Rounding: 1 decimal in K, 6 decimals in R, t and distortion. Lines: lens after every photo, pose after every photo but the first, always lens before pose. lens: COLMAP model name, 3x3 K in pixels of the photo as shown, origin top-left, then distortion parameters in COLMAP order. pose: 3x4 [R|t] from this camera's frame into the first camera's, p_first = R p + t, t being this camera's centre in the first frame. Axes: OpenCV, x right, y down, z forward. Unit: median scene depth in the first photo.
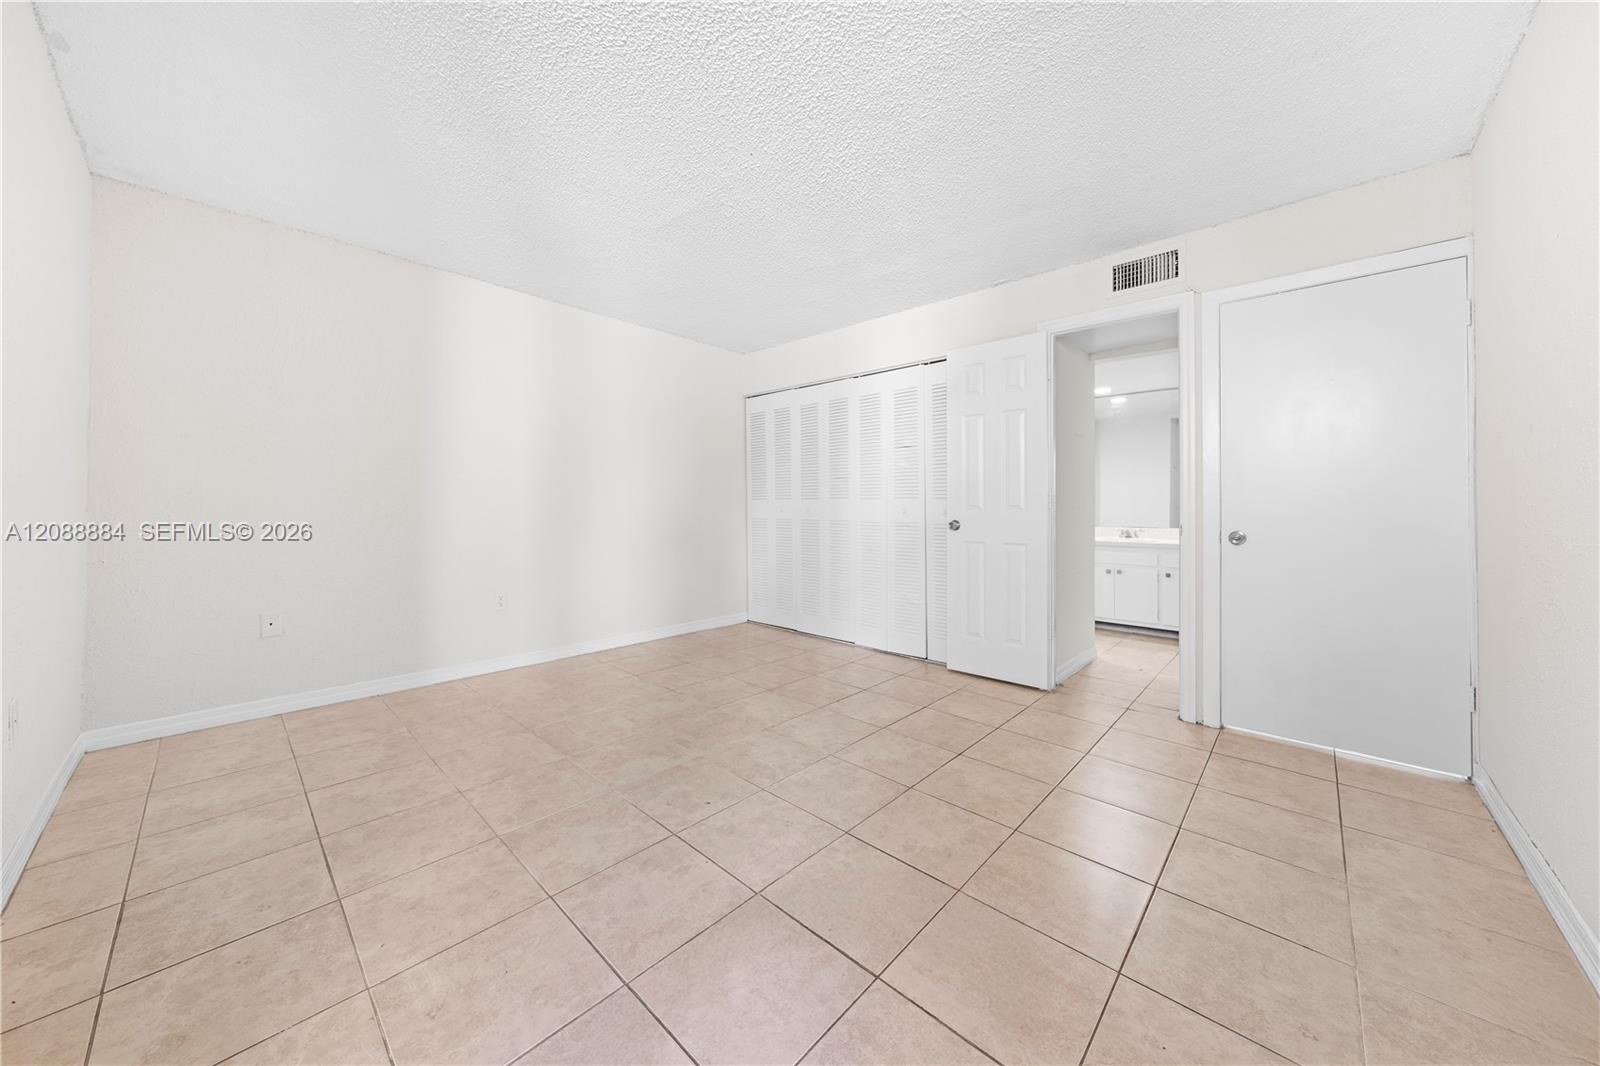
lens RADIAL K [[547.0, 0, 791.8], [0, 547.0, 506.4], [0, 0, 1]] dist [-0.004263, 0.000211]
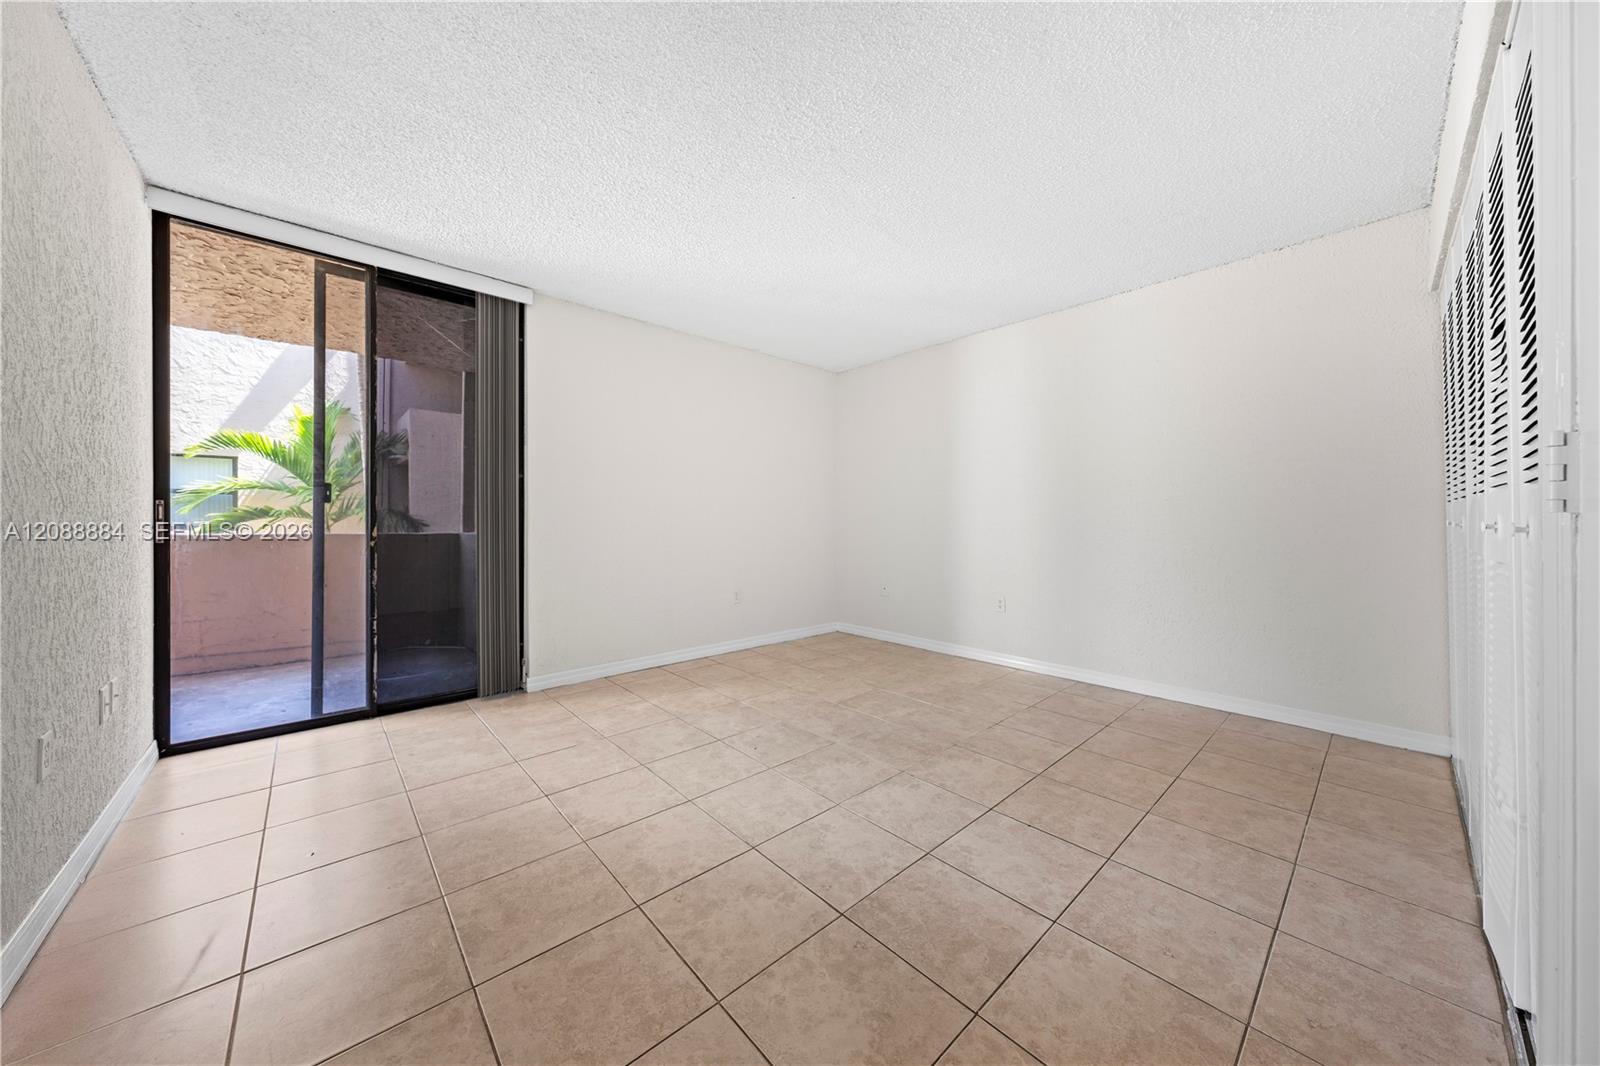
lens RADIAL K [[547.0, 0, 803.5], [0, 547.0, 522.9], [0, 0, 1]] dist [-0.004263, 0.000211]
pose [[-0.079807, -0.003332, -0.996805, 0.961027], [-0.000893, 0.999994, -0.003271, 0.014910], [0.996810, 0.000629, -0.079809, 1.042943]]
